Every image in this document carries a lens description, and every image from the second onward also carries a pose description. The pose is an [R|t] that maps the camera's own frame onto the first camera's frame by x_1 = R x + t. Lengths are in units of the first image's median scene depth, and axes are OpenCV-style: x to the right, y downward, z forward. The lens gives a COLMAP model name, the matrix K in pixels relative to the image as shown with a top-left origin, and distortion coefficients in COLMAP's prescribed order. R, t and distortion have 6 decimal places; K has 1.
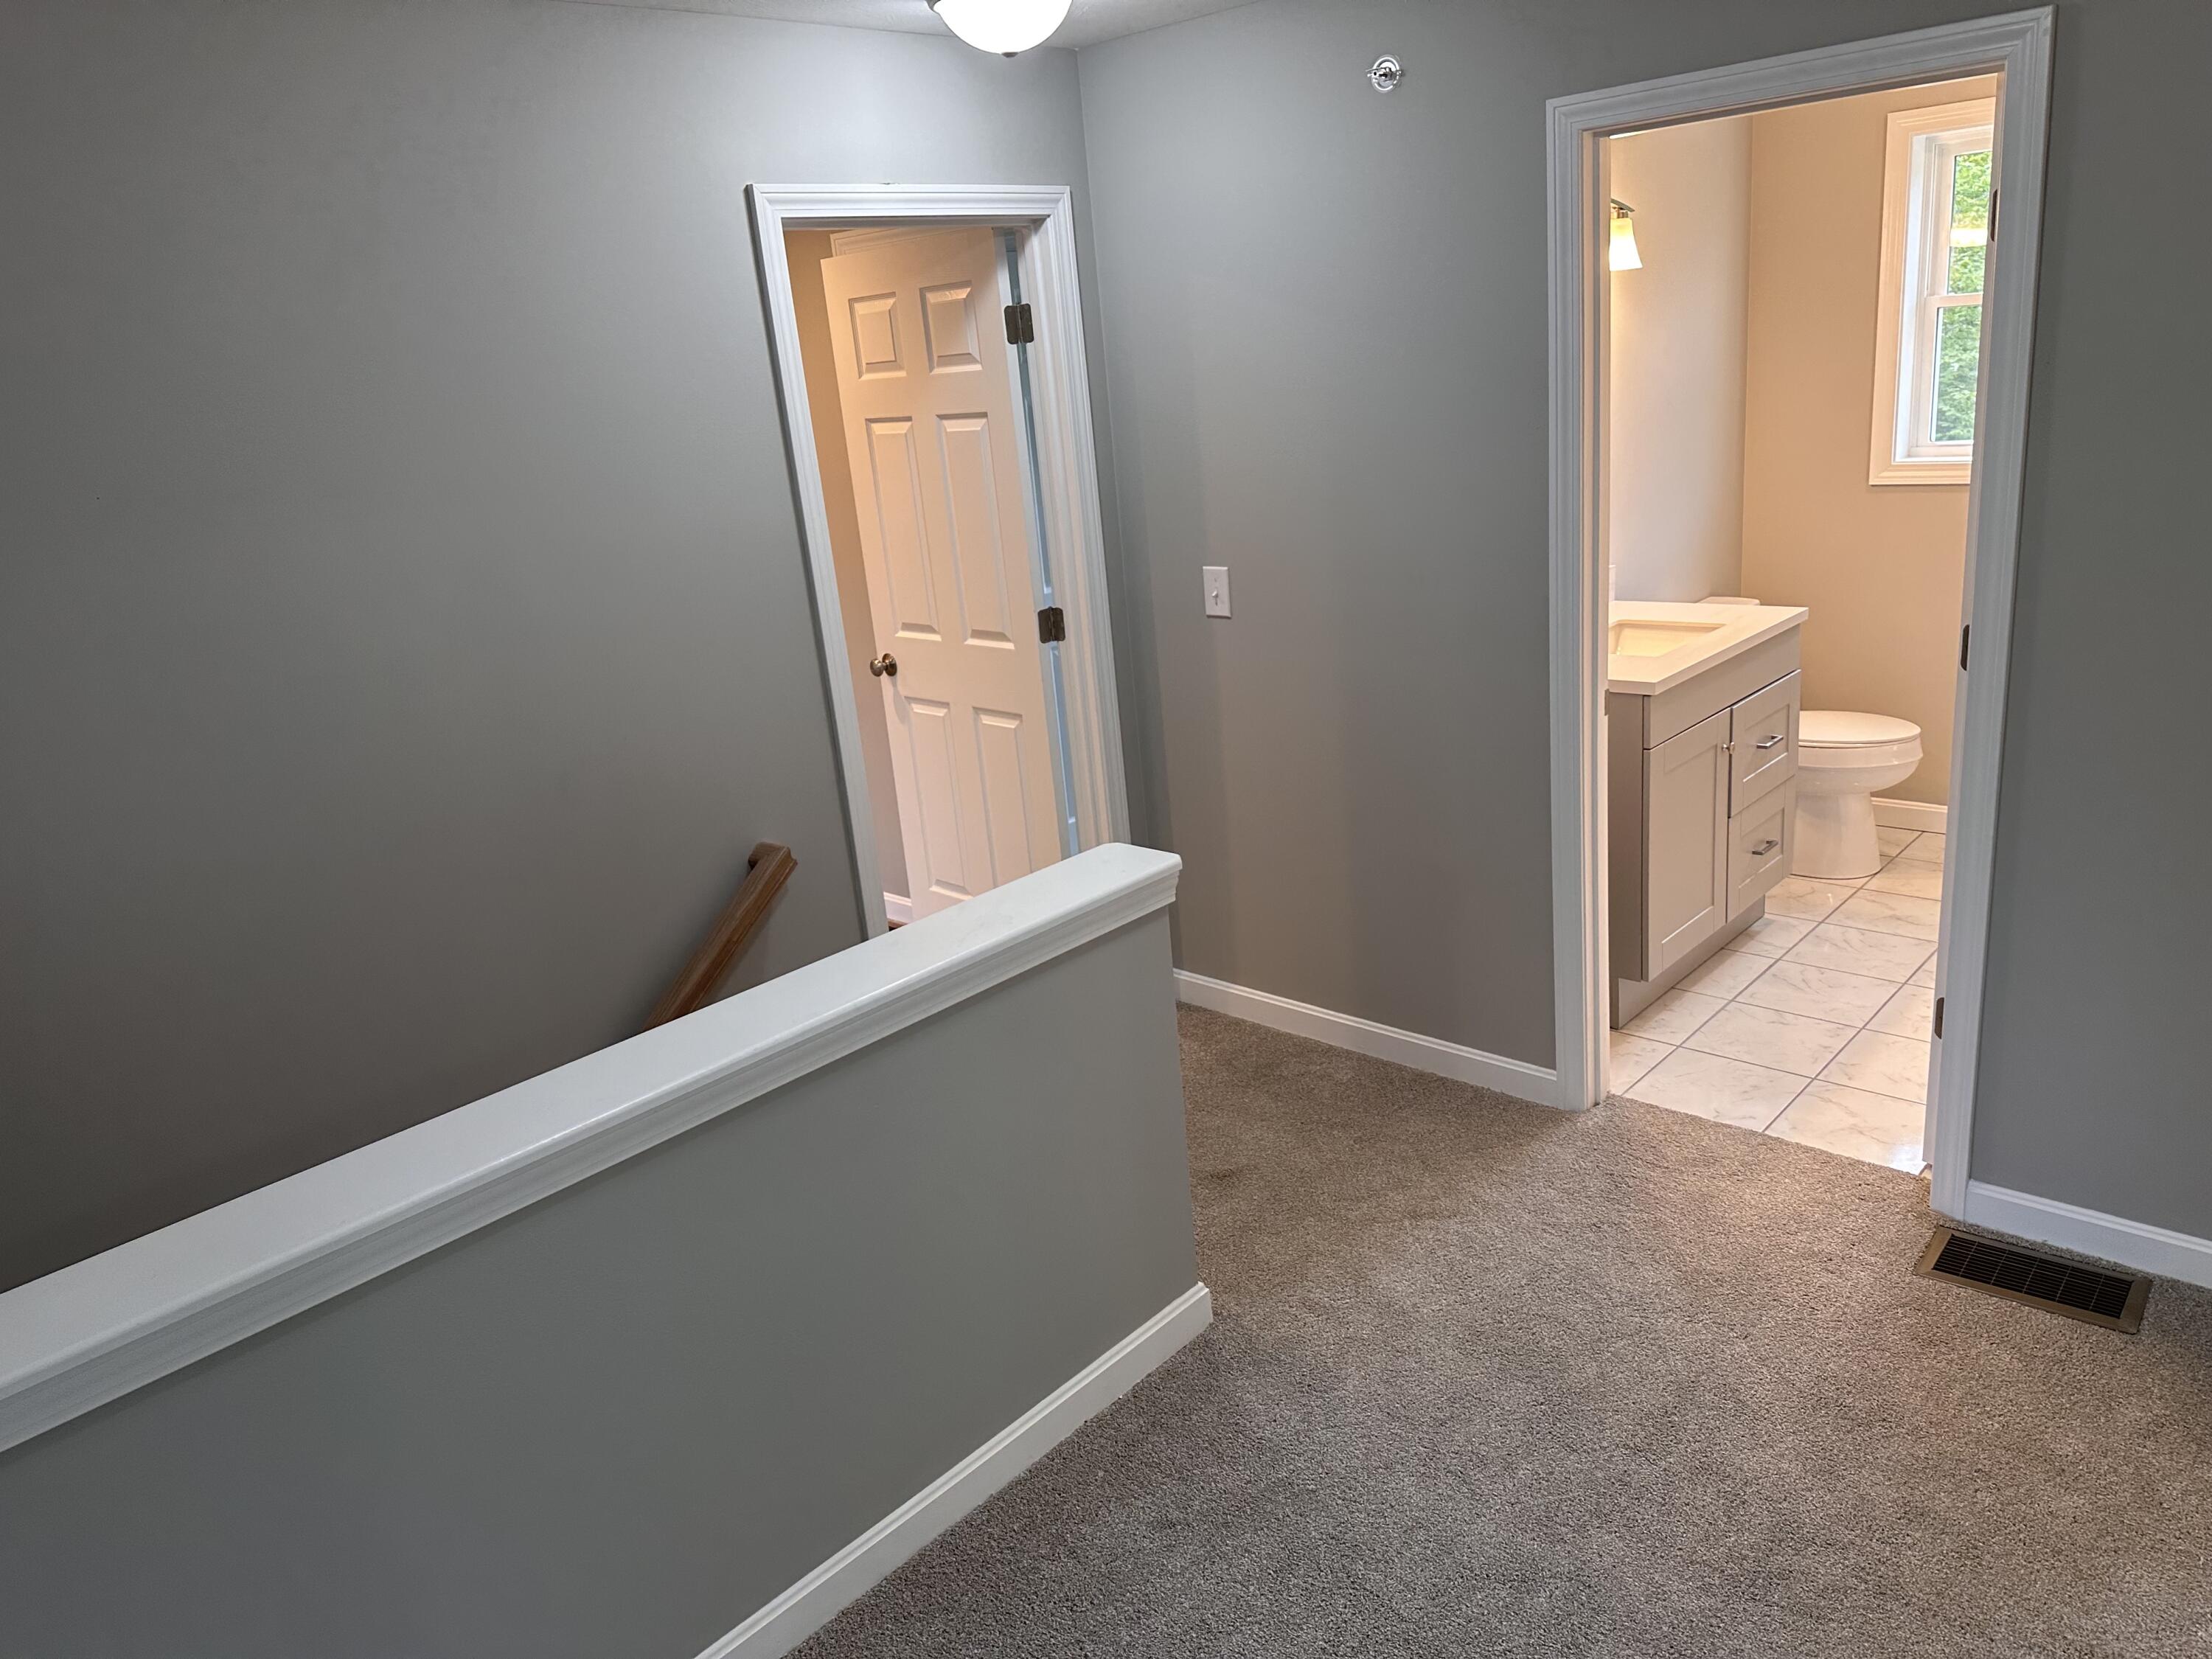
lens RADIAL K [[1535.1, 0, 1104.1], [0, 1535.1, 824.0], [0, 0, 1]] dist [0.068730, -0.097781]
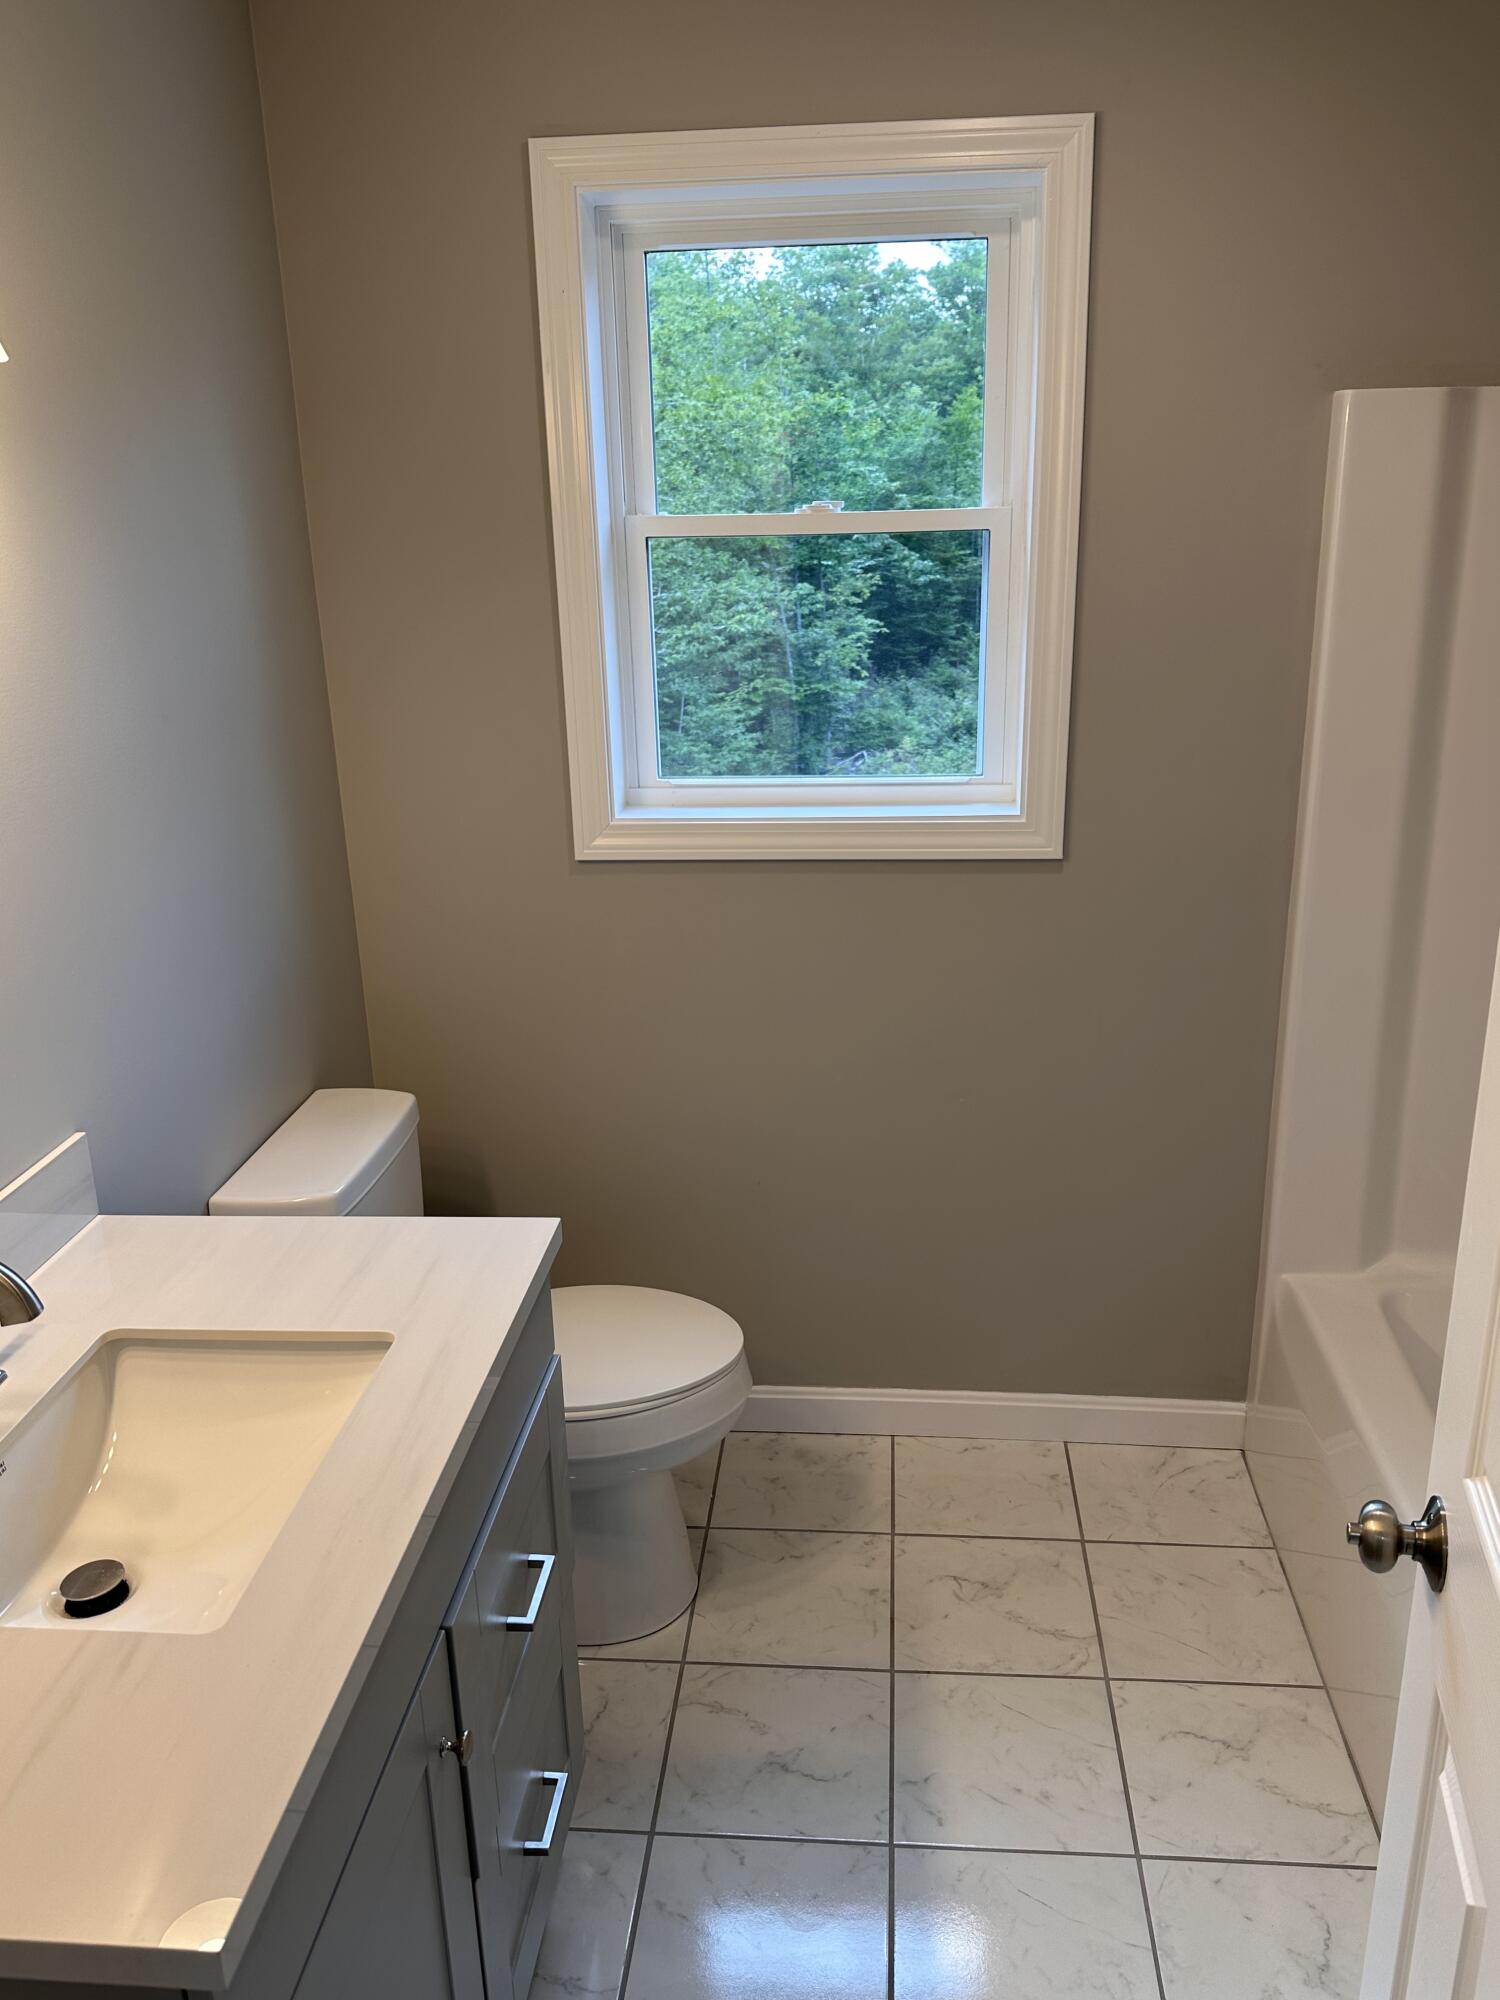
lens RADIAL K [[1563.8, 0, 770.2], [0, 1563.8, 995.0], [0, 0, 1]] dist [0.004913, -0.001387]
pose [[0.785802, -0.129459, 0.604777, 0.221280], [0.136880, 0.990002, 0.034068, -0.186926], [-0.603141, 0.056011, 0.795666, 0.549047]]
